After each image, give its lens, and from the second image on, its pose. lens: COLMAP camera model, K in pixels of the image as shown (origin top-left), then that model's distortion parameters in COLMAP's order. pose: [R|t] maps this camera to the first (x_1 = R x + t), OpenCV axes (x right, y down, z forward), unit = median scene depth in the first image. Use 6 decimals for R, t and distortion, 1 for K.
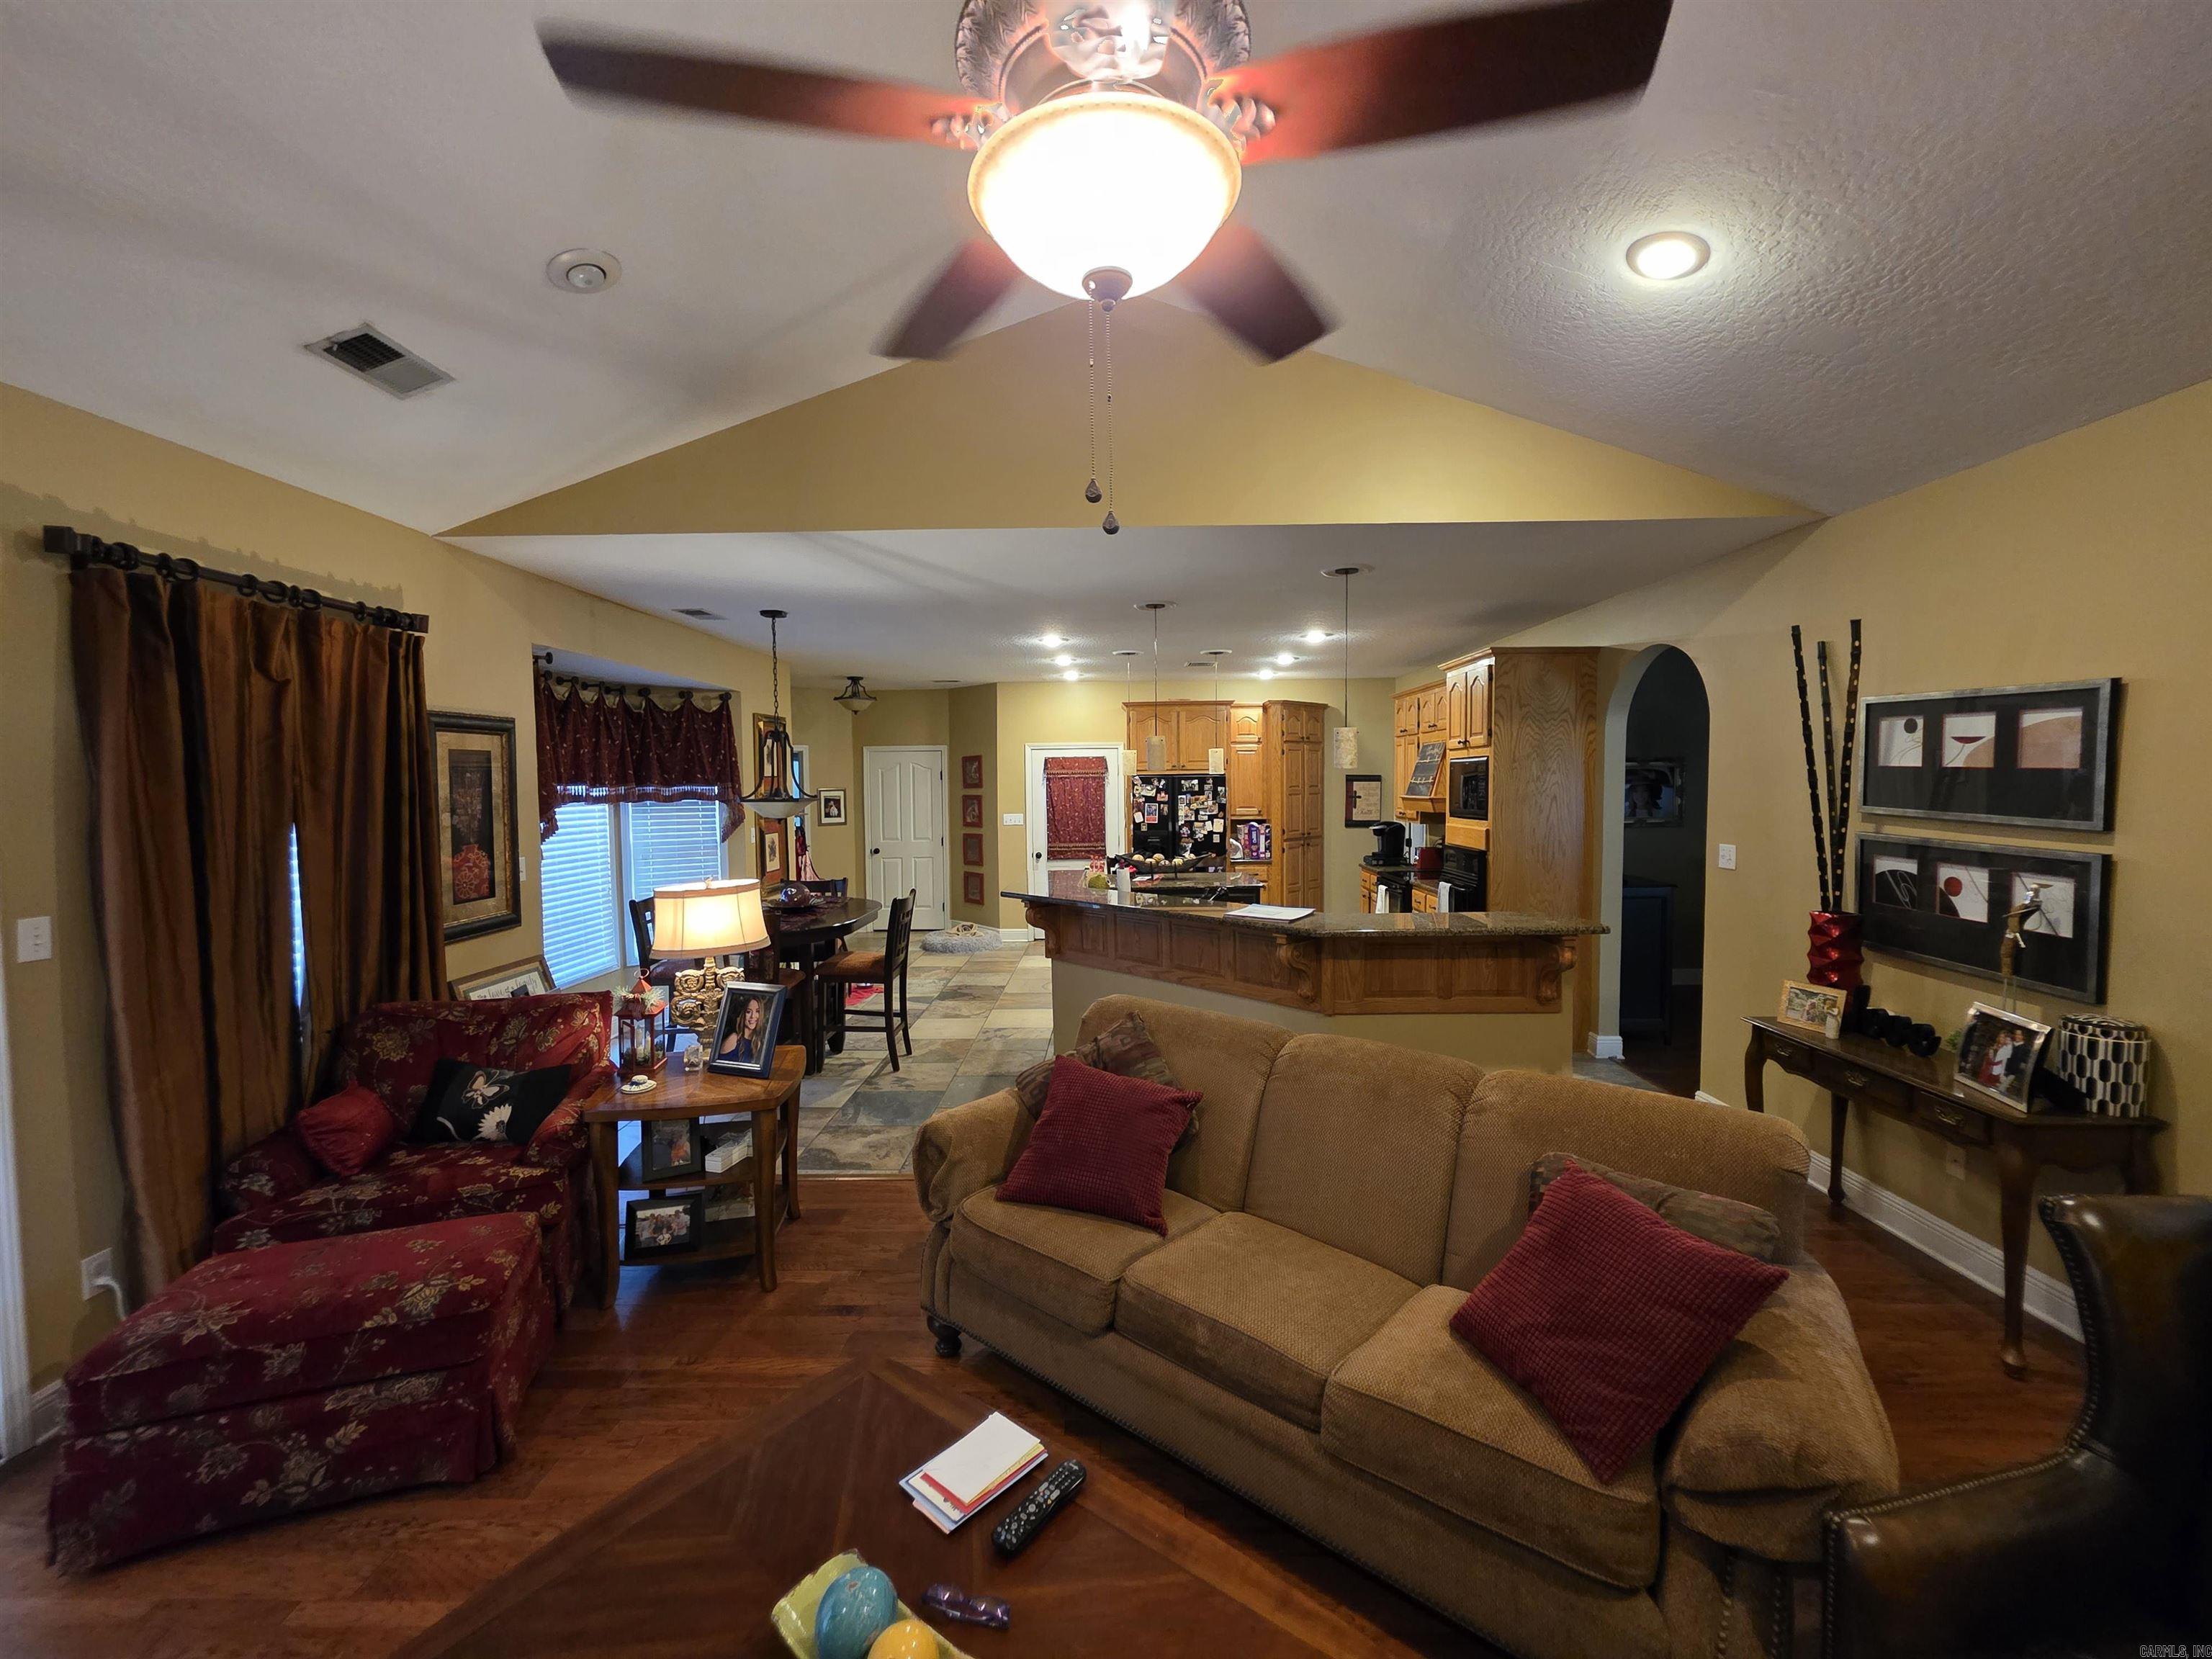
lens RADIAL K [[882.7, 0, 1101.7], [0, 882.7, 824.4], [0, 0, 1]] dist [0.002527, -0.000654]
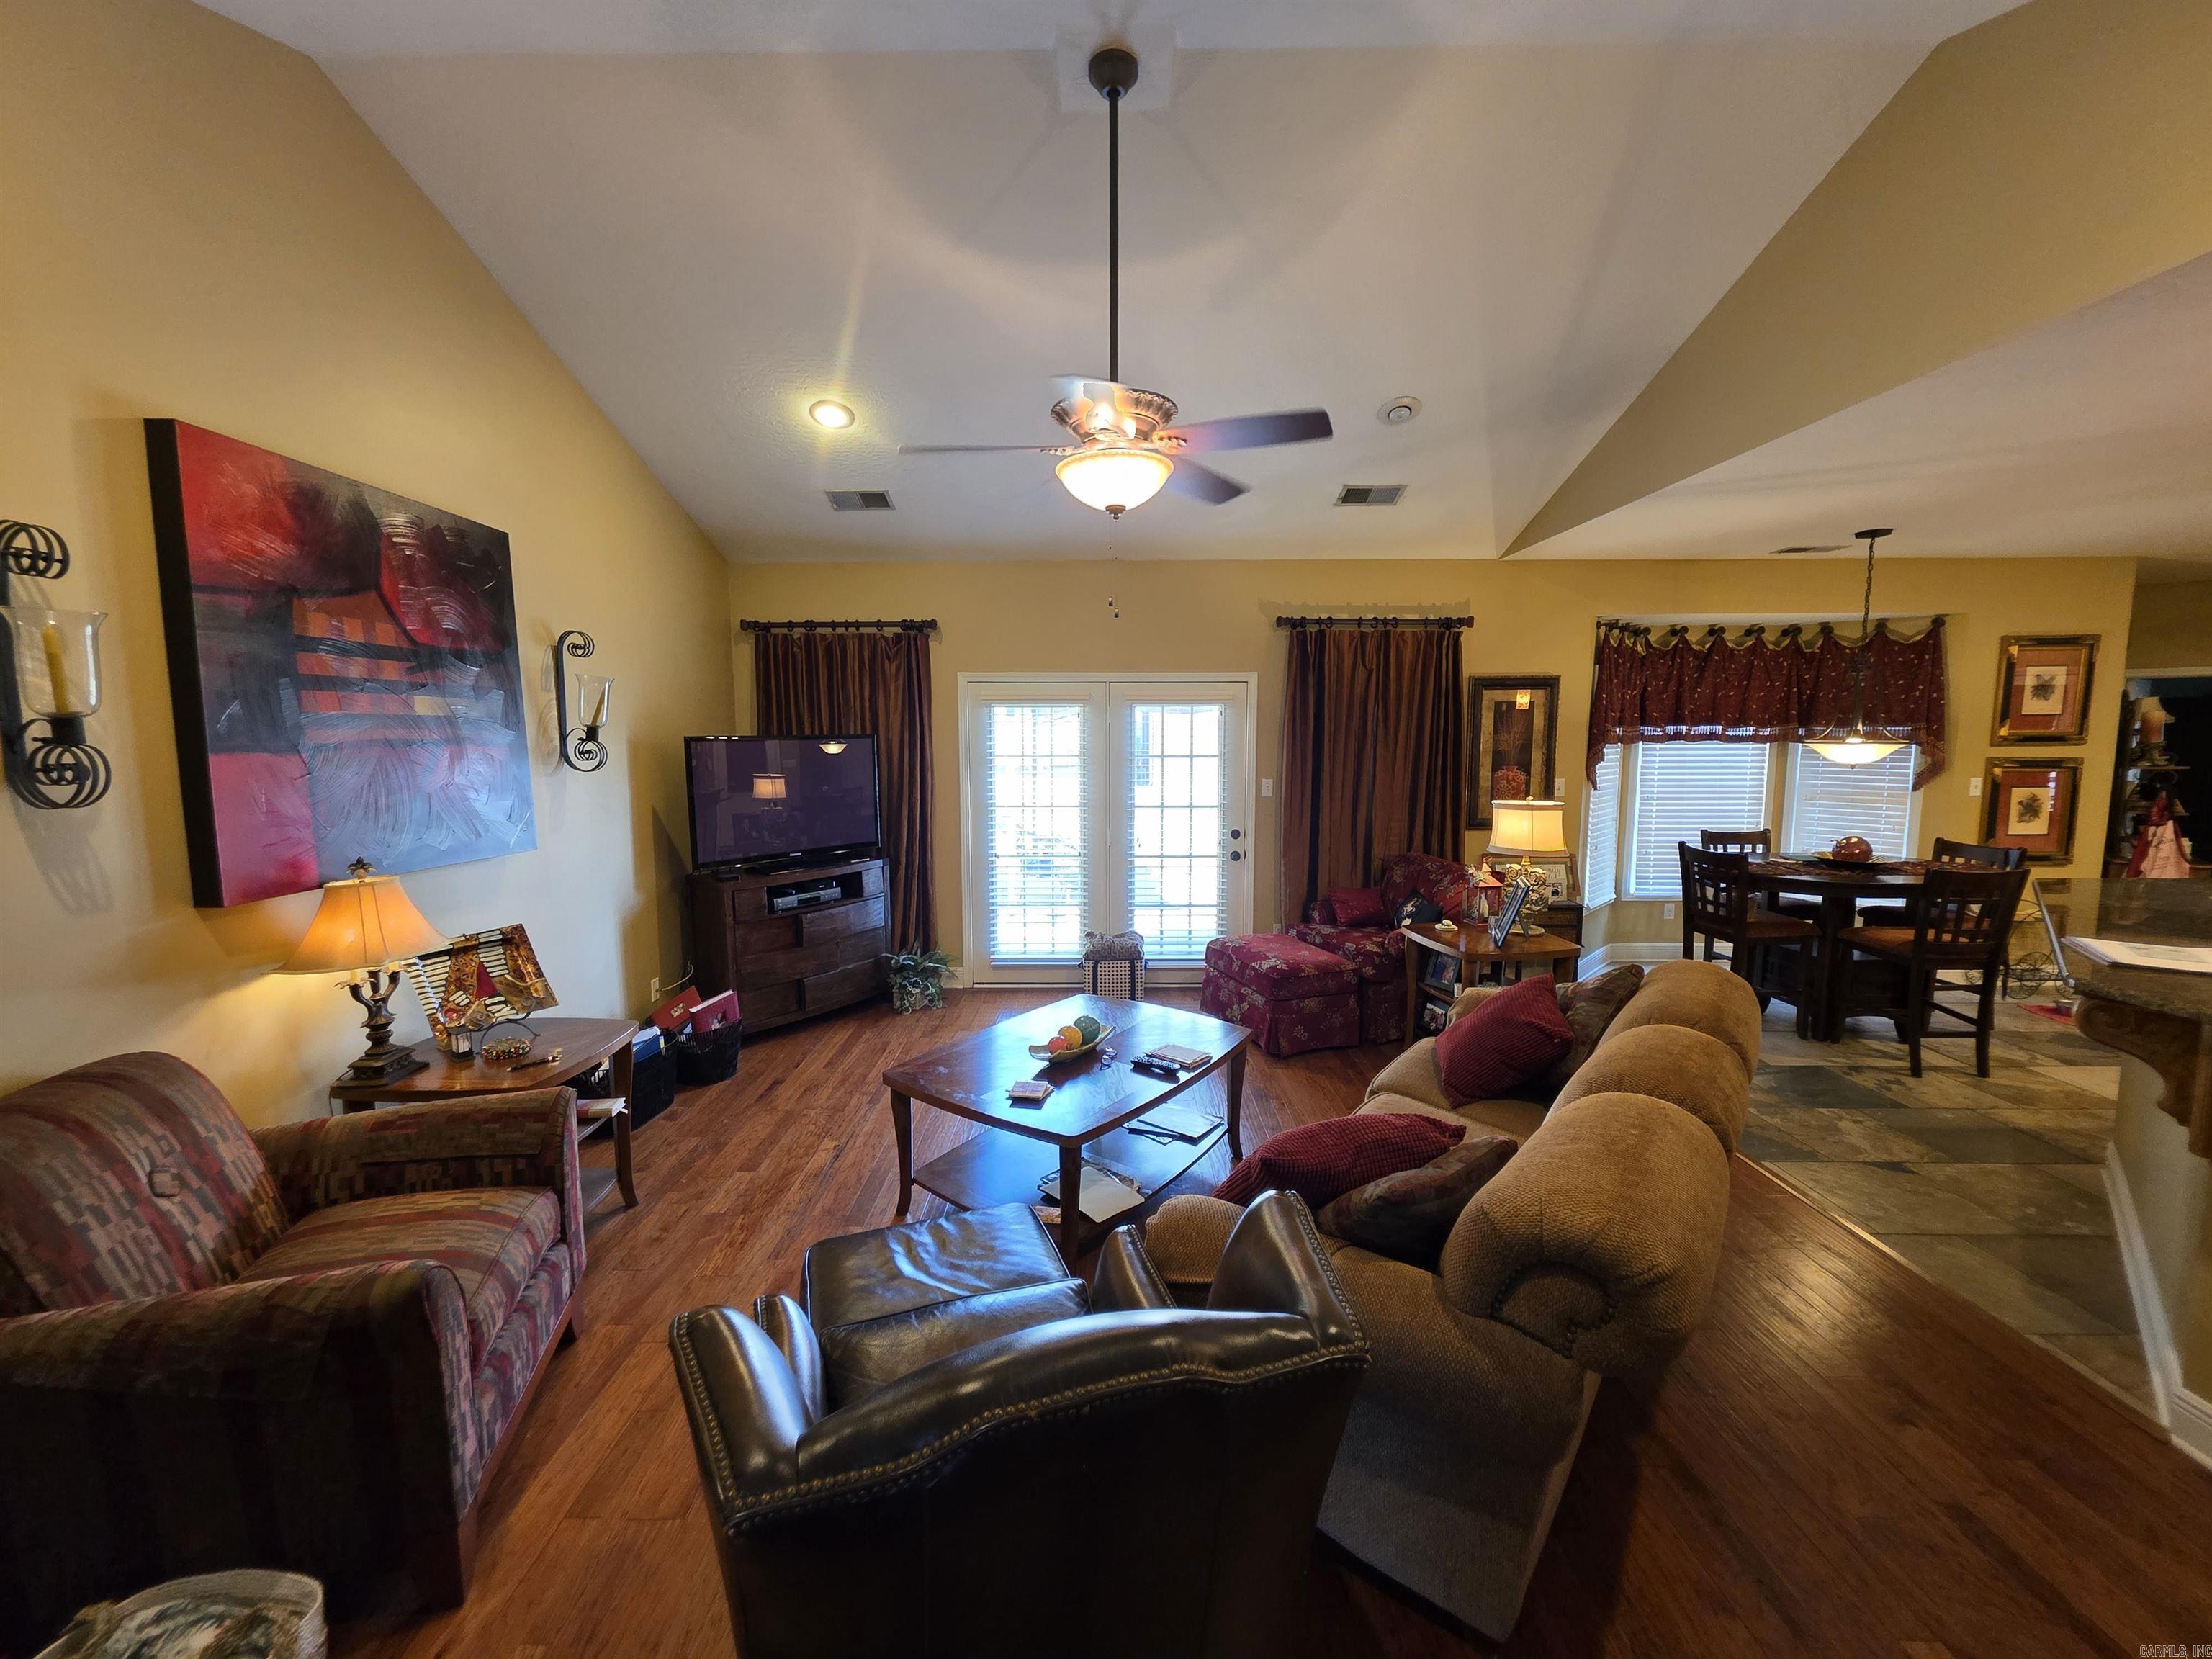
lens RADIAL K [[882.7, 0, 1101.7], [0, 882.7, 824.4], [0, 0, 1]] dist [0.002527, -0.000654]
pose [[0.015521, 0.116038, -0.993124, 0.829020], [-0.045576, 0.992293, 0.115228, -0.021022], [0.998840, 0.043474, 0.020690, 0.330612]]
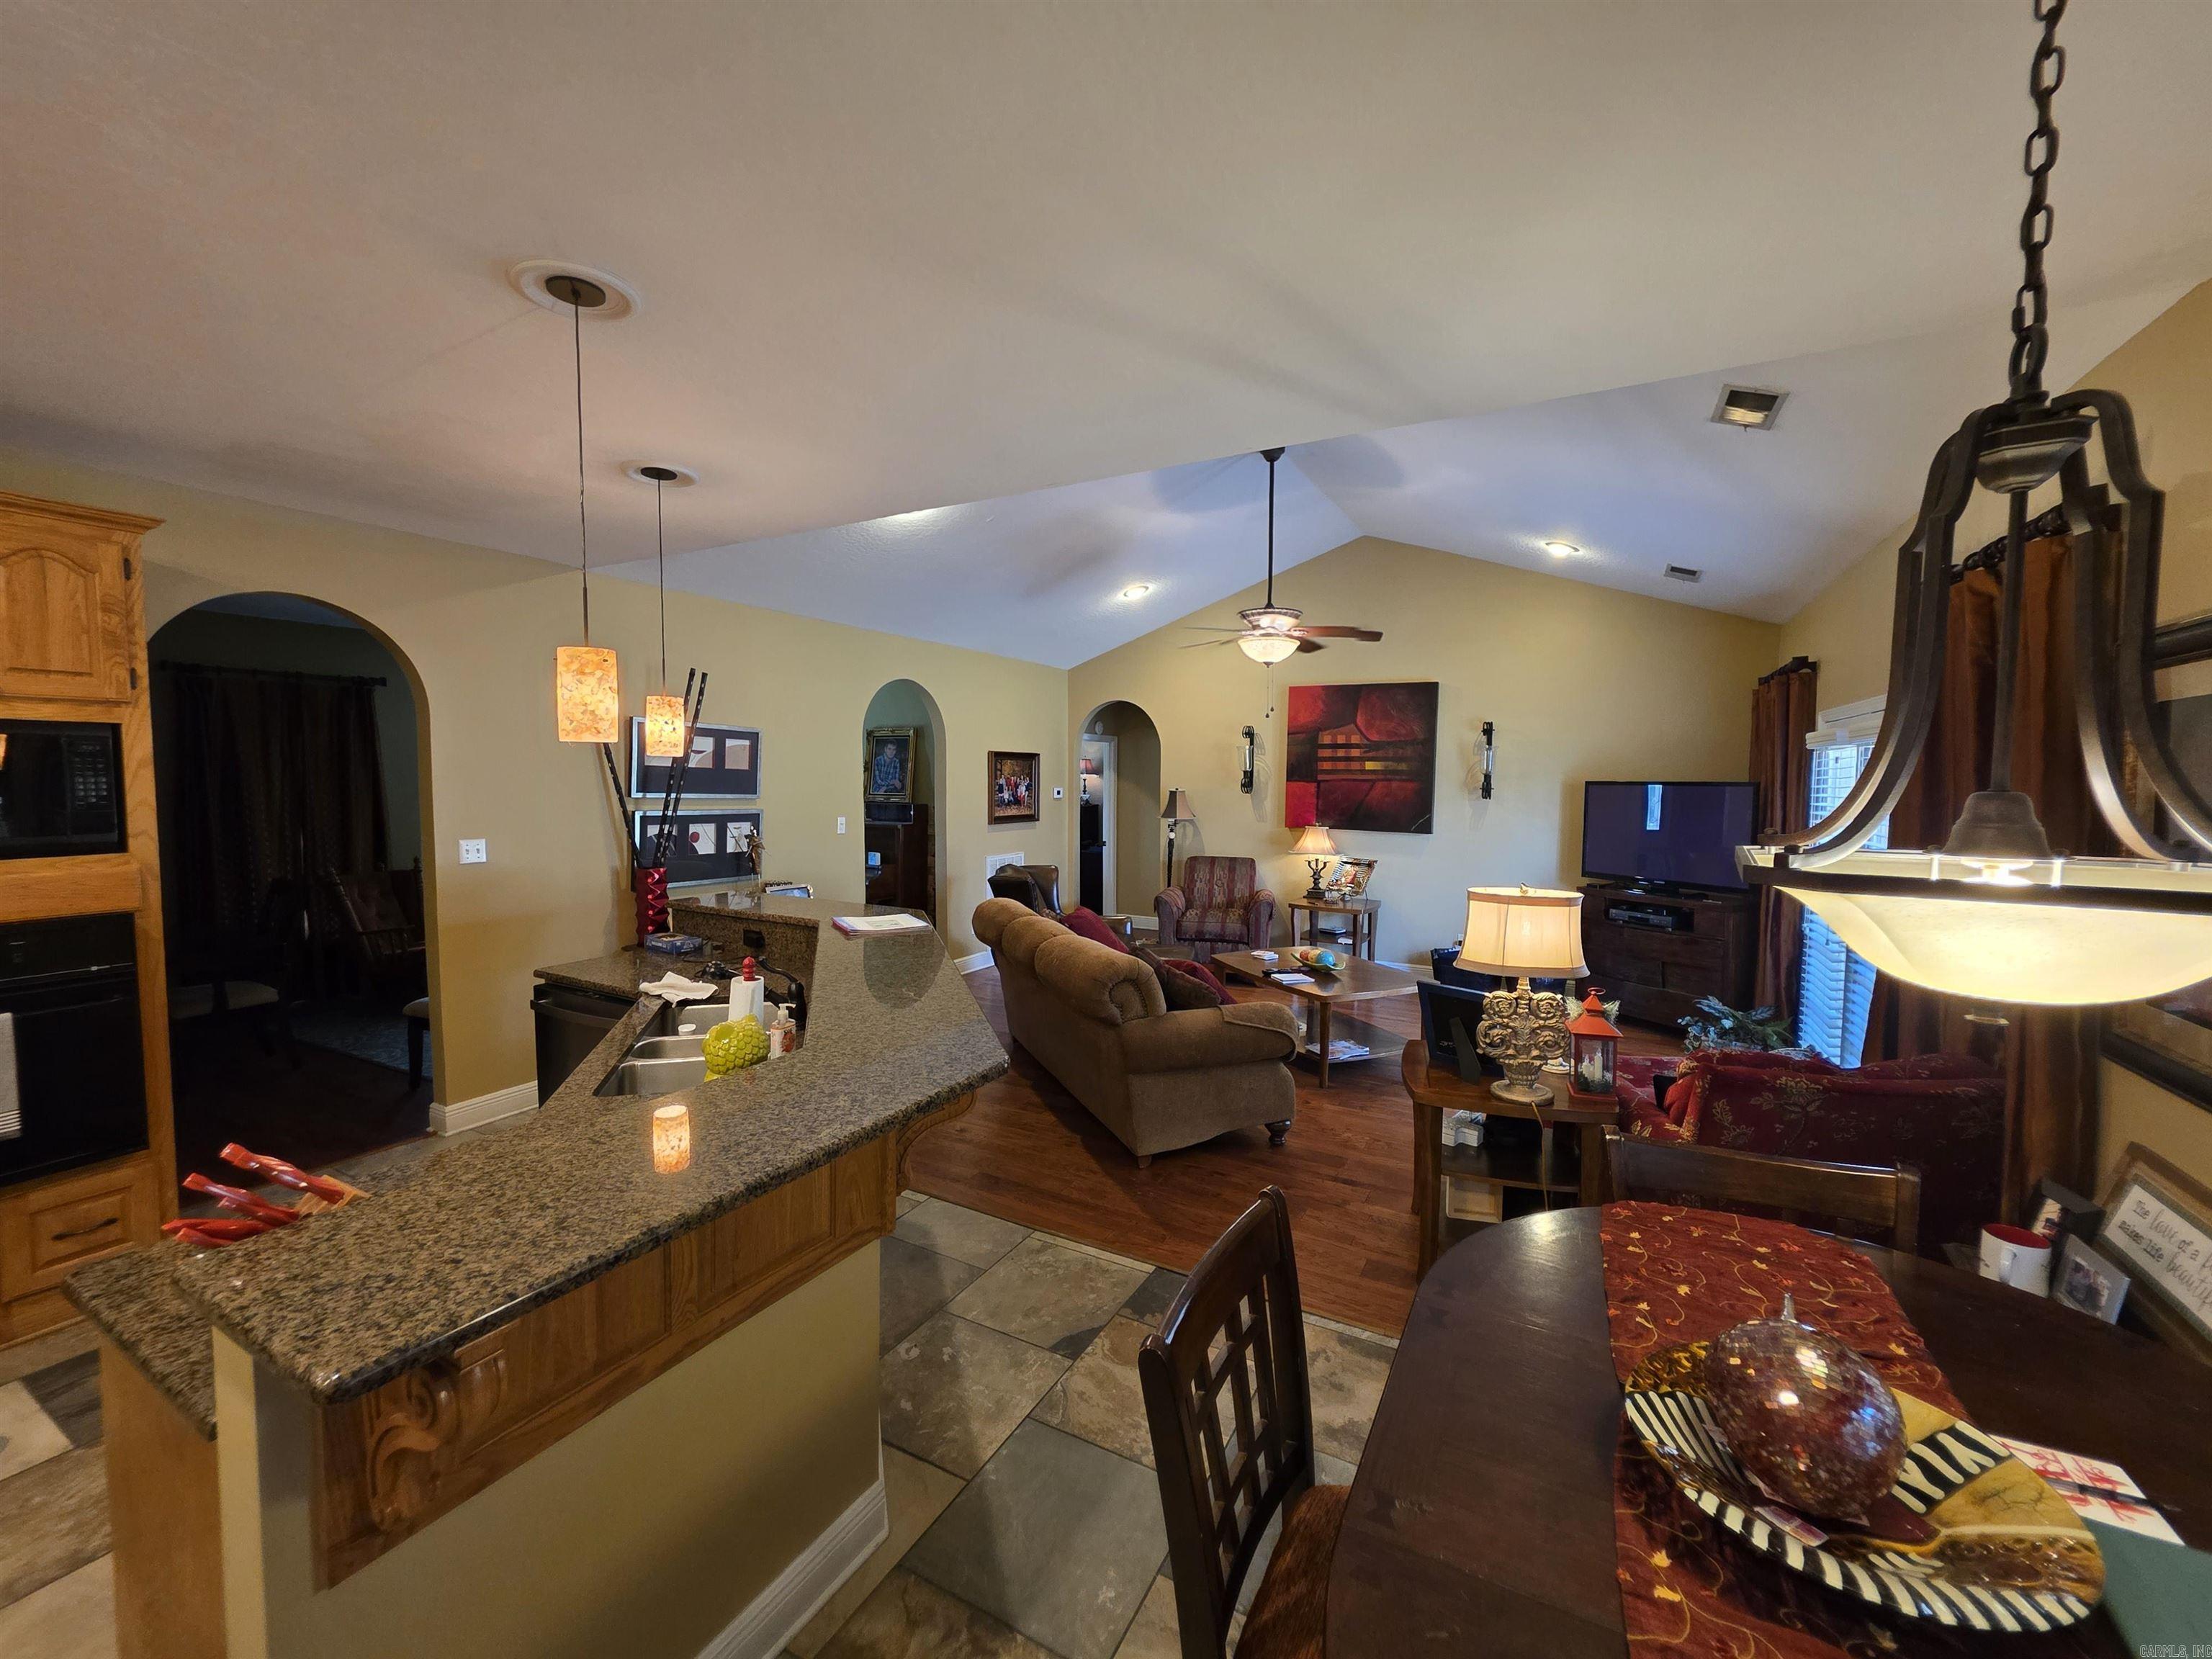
lens RADIAL K [[884.0, 0, 1107.6], [0, 884.0, 823.7], [0, 0, 1]] dist [0.004067, 0.000212]
pose [[-0.887365, -0.021592, 0.460562, -0.466243], [0.025229, 0.995132, 0.095263, -0.085997], [-0.460377, 0.096152, -0.882501, 1.872600]]
